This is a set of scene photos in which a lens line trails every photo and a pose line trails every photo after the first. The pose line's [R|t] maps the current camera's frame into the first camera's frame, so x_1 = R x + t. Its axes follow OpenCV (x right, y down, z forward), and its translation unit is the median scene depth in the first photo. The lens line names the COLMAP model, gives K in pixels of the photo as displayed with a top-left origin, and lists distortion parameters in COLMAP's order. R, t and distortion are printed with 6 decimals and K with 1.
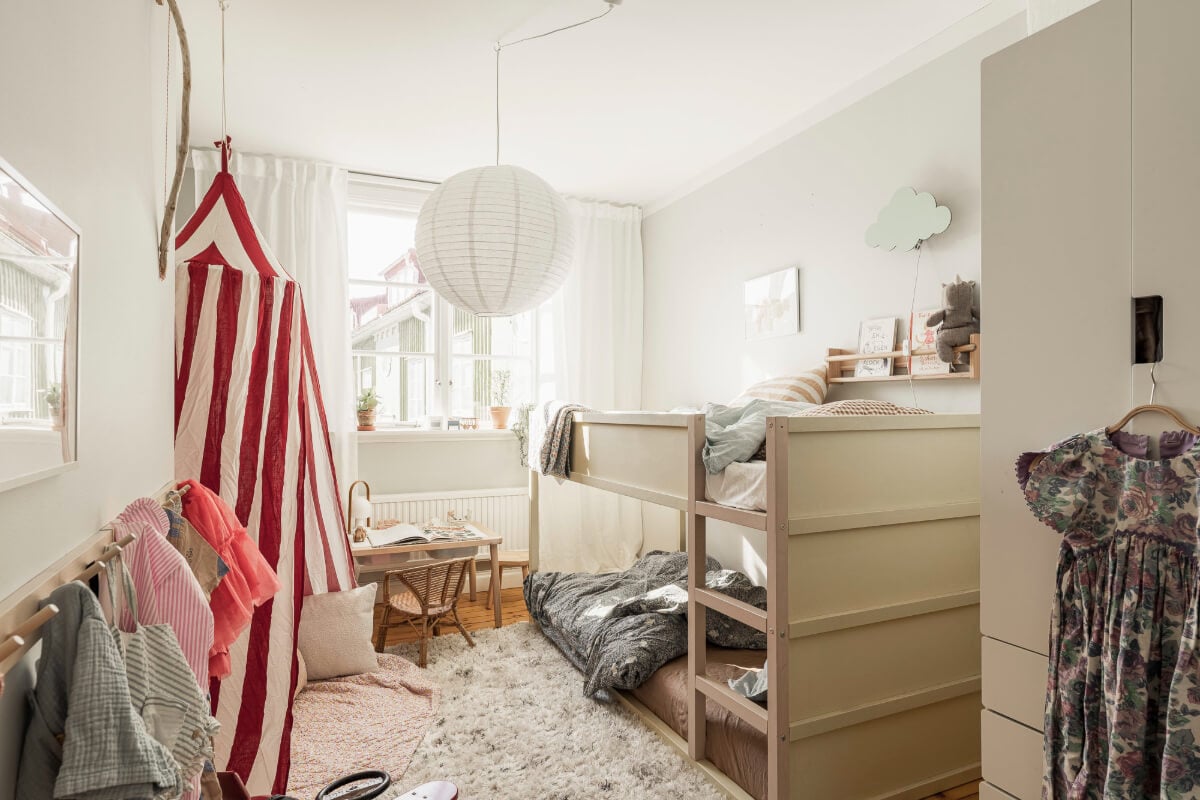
lens RADIAL K [[674.5, 0, 597.6], [0, 674.5, 399.6], [0, 0, 1]] dist [-0.005141, -0.001222]
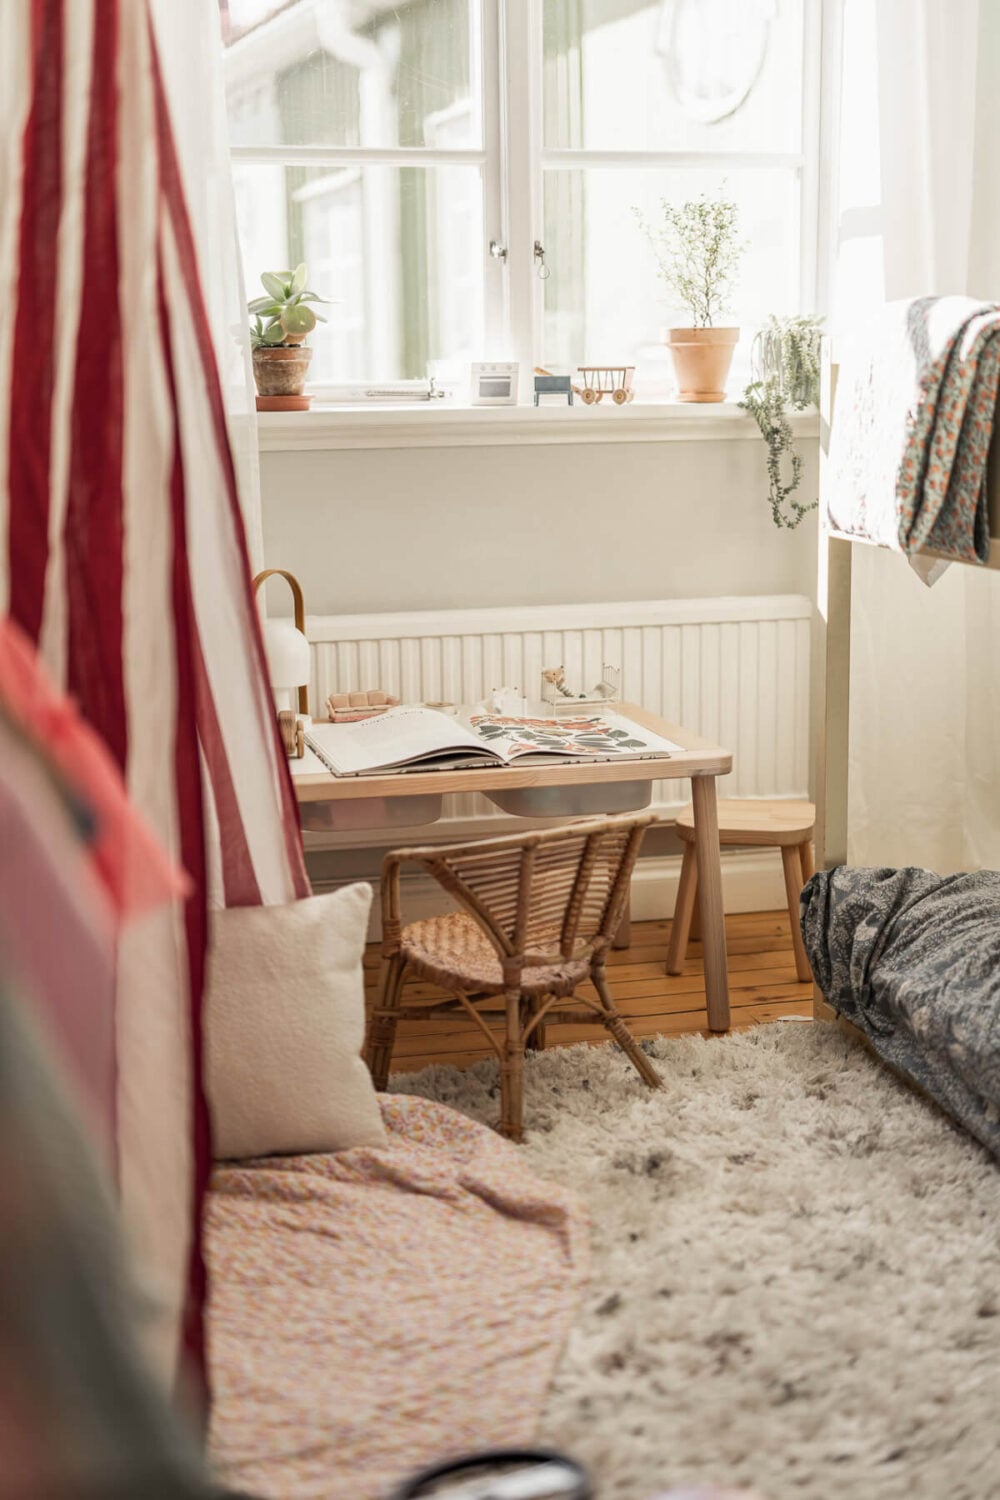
lens RADIAL K [[2149.9, 0, 499.6], [0, 2149.9, 755.1], [0, 0, 1]] dist [0.005509, 0.000000]
pose [[0.985007, 0.019291, -0.171433, -0.105182], [0.014654, 0.980781, 0.194562, 0.015296], [0.171891, -0.194157, 0.965793, 0.037980]]
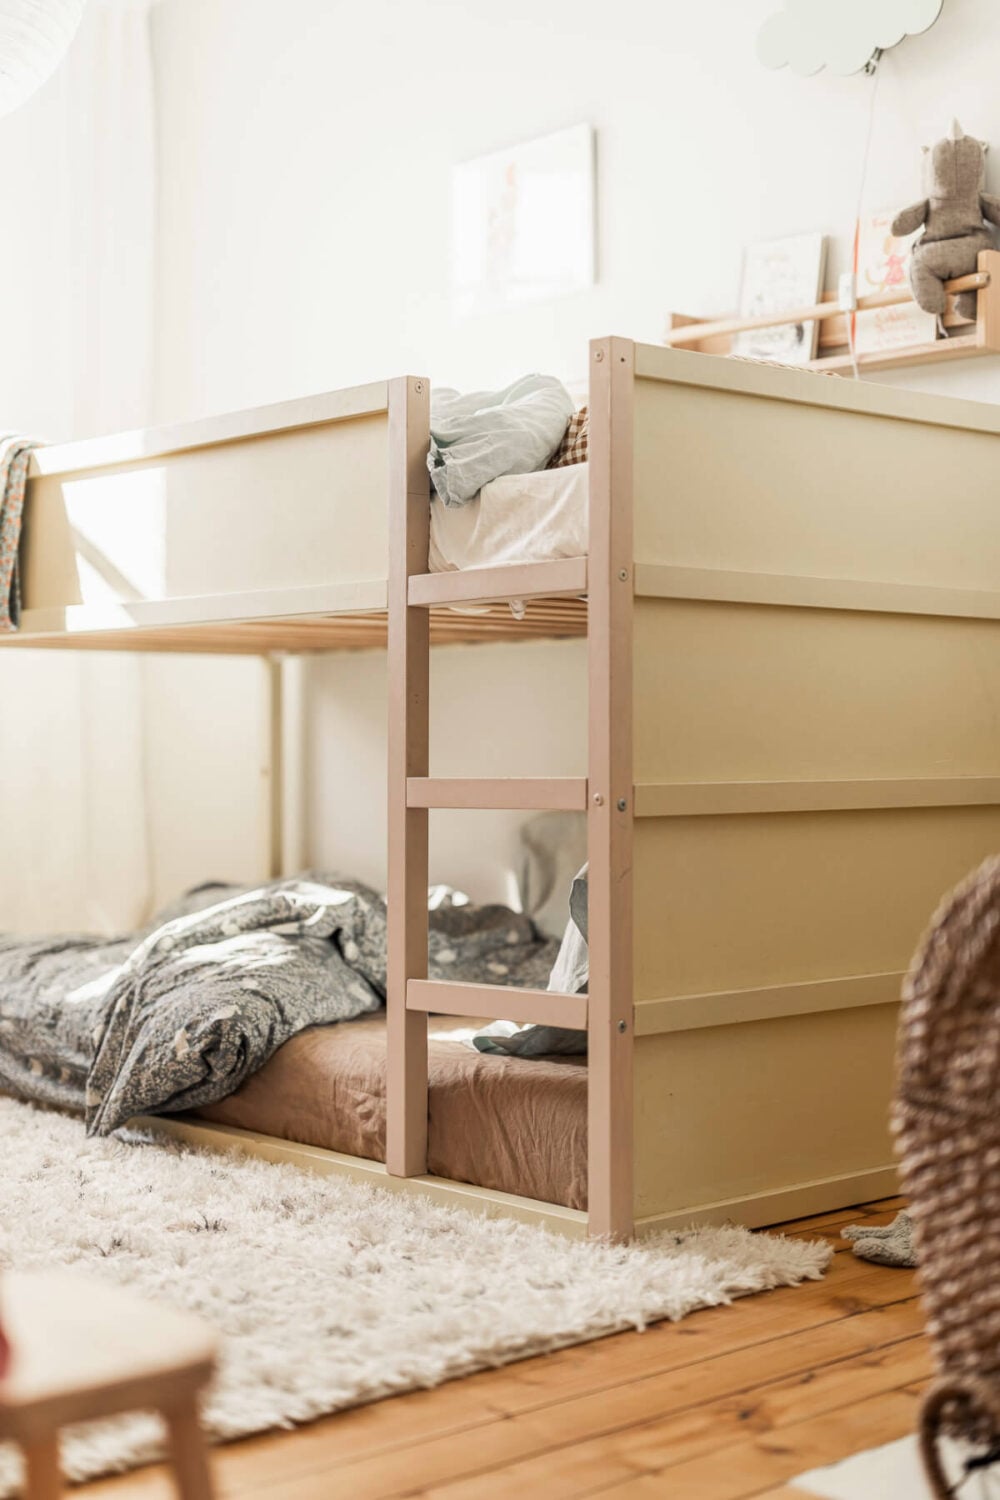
lens RADIAL K [[2149.9, 0, 500.6], [0, 2149.9, 751.9], [0, 0, 1]] dist [0.005509, 0.000000]
pose [[0.953957, 0.004779, 0.299906, -0.171348], [-0.007781, 0.999931, 0.008817, 0.204867], [-0.299843, -0.010745, 0.953928, -0.266977]]
